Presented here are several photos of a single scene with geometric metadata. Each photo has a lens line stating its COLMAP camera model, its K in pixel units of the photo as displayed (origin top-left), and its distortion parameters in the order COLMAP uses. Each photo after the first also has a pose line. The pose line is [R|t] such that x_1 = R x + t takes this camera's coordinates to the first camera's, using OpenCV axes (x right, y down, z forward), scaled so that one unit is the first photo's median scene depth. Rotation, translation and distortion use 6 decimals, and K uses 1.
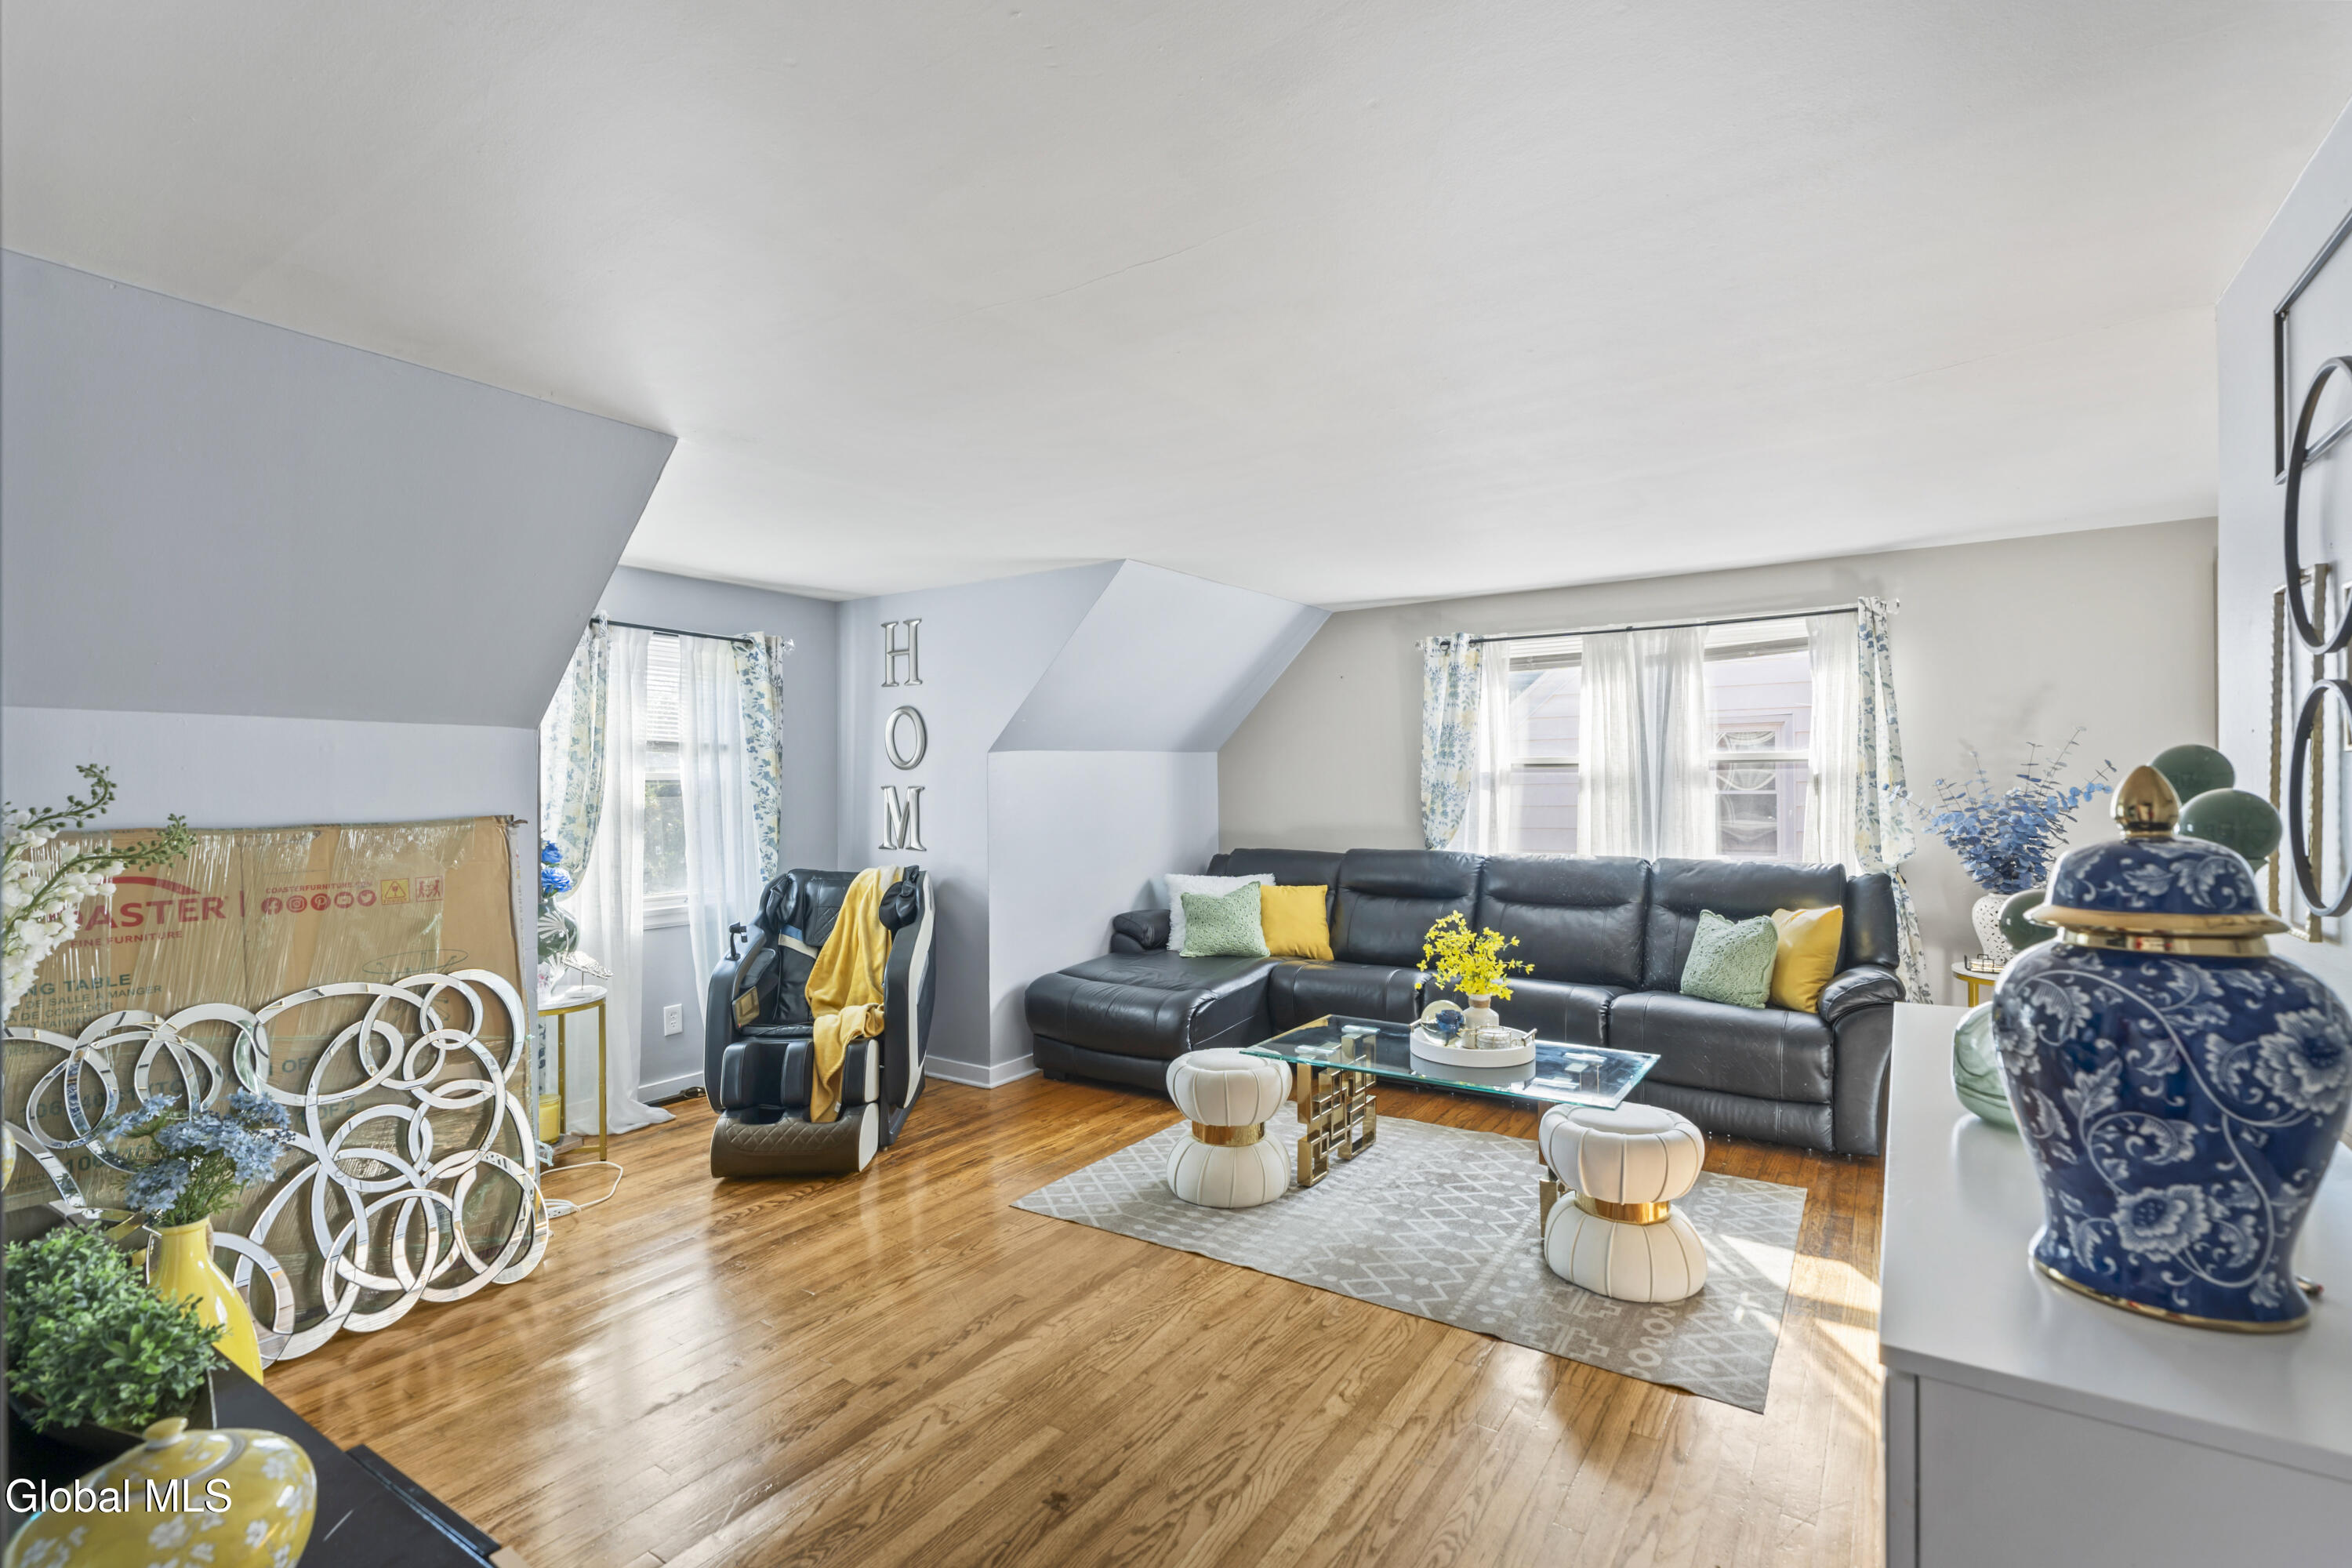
lens RADIAL K [[1075.4, 0, 1190.5], [0, 1075.4, 788.2], [0, 0, 1]] dist [0.002659, -0.000147]
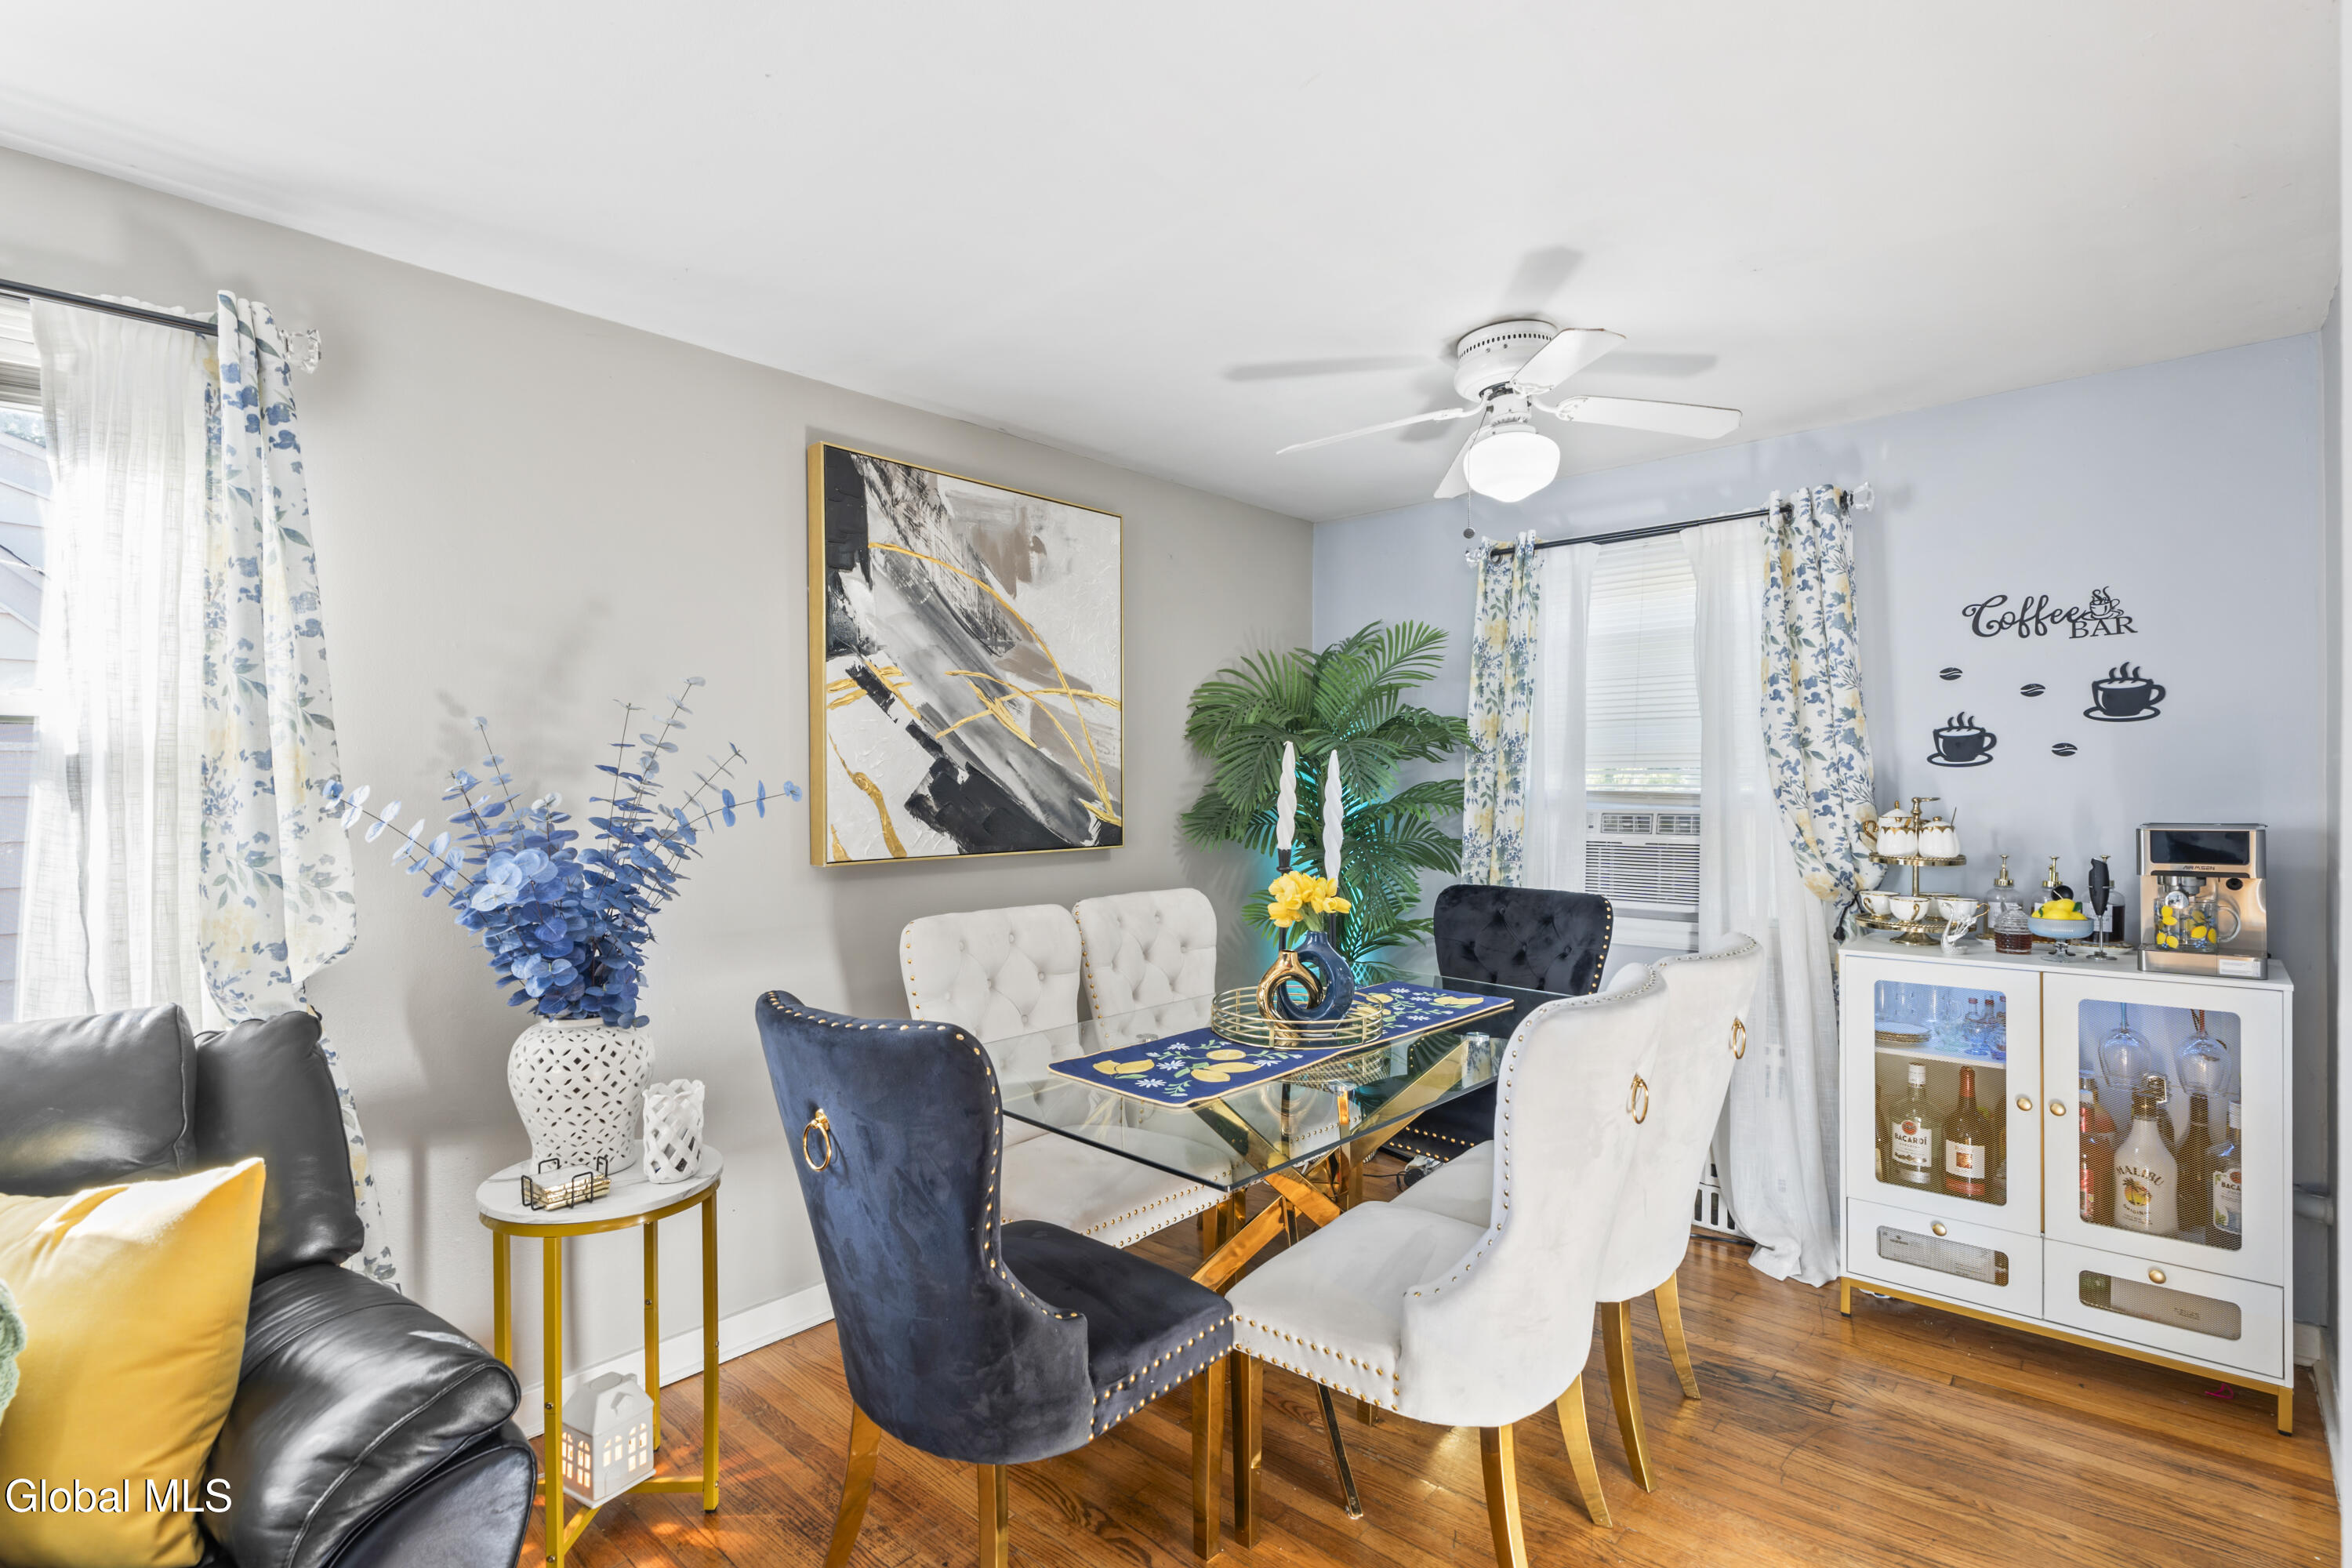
lens RADIAL K [[1097.1, 0, 1173.4], [0, 1097.1, 790.8], [0, 0, 1]] dist [-0.005674, 0.002053]
pose [[0.149077, 0.006684, 0.988803, 0.283648], [0.011199, 0.999902, -0.008448, 0.005210], [-0.988762, 0.012333, 0.148987, 0.595632]]
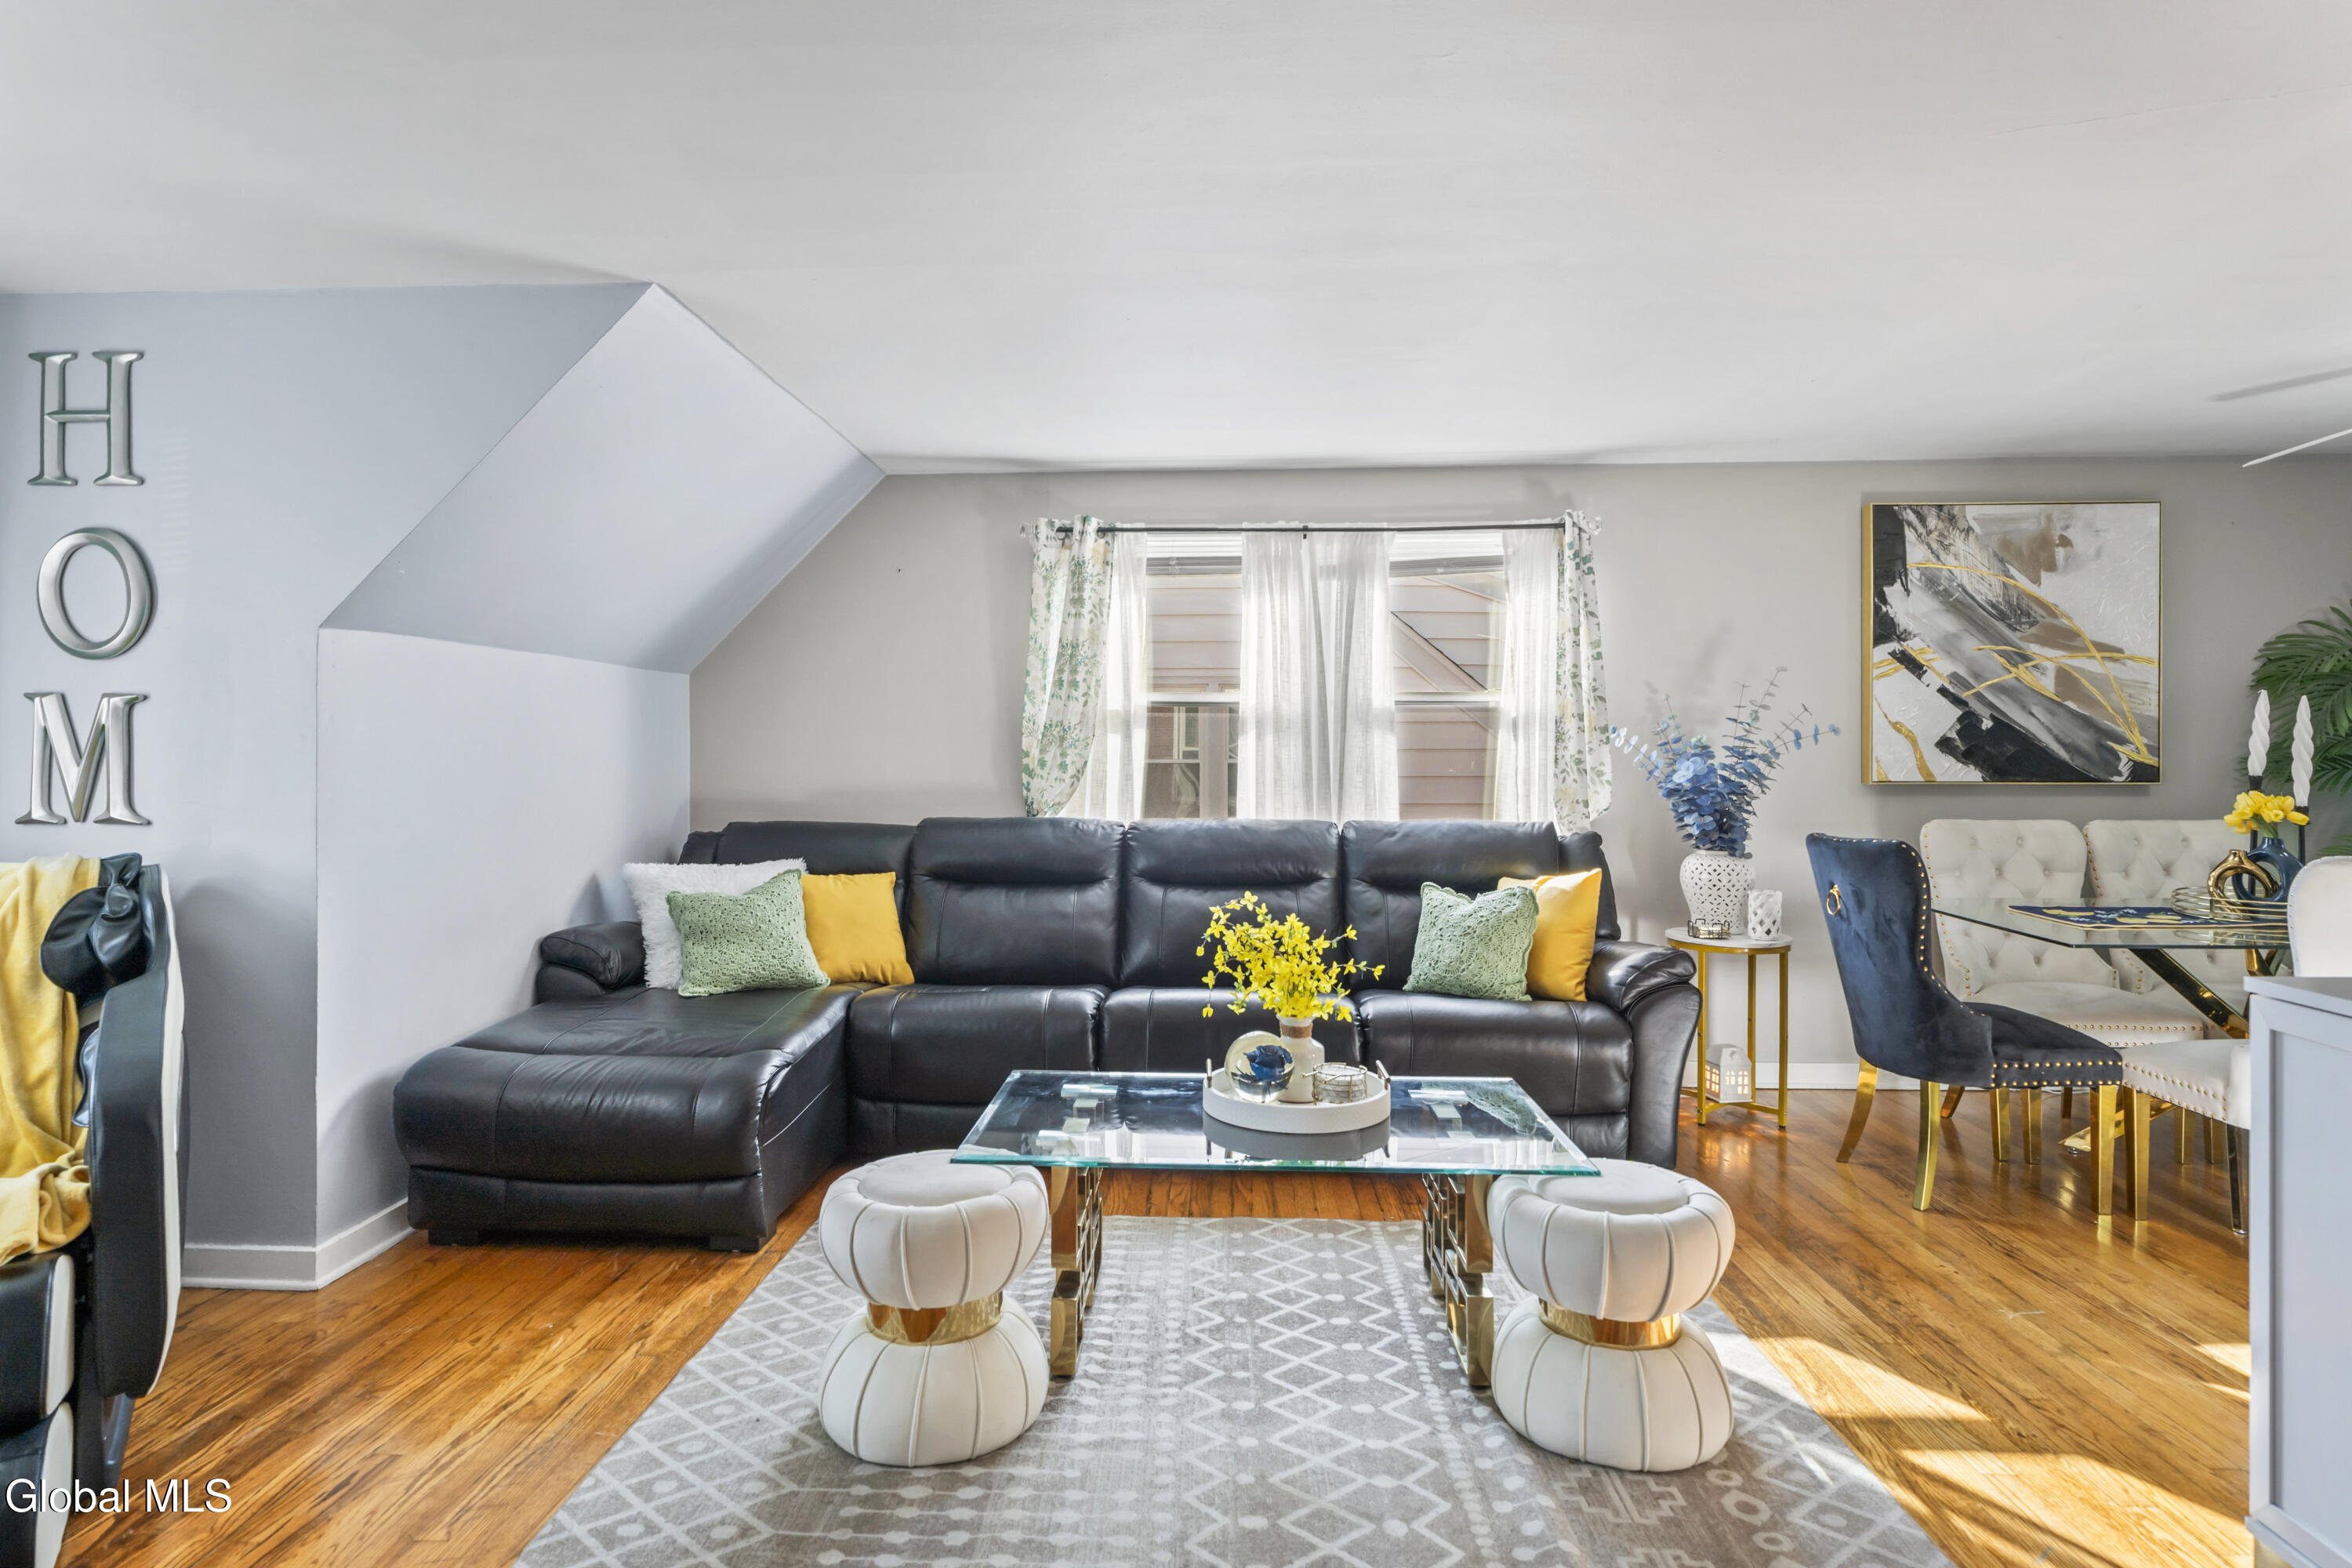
lens RADIAL K [[1237.6, 0, 1173.8], [0, 1237.6, 768.1], [0, 0, 1]] dist [-0.000276, 0.001307]
pose [[0.862932, 0.009401, 0.505233, -0.139416], [-0.007726, 0.999956, -0.005410, 0.034300], [-0.505261, 0.000765, 0.862966, 0.300191]]
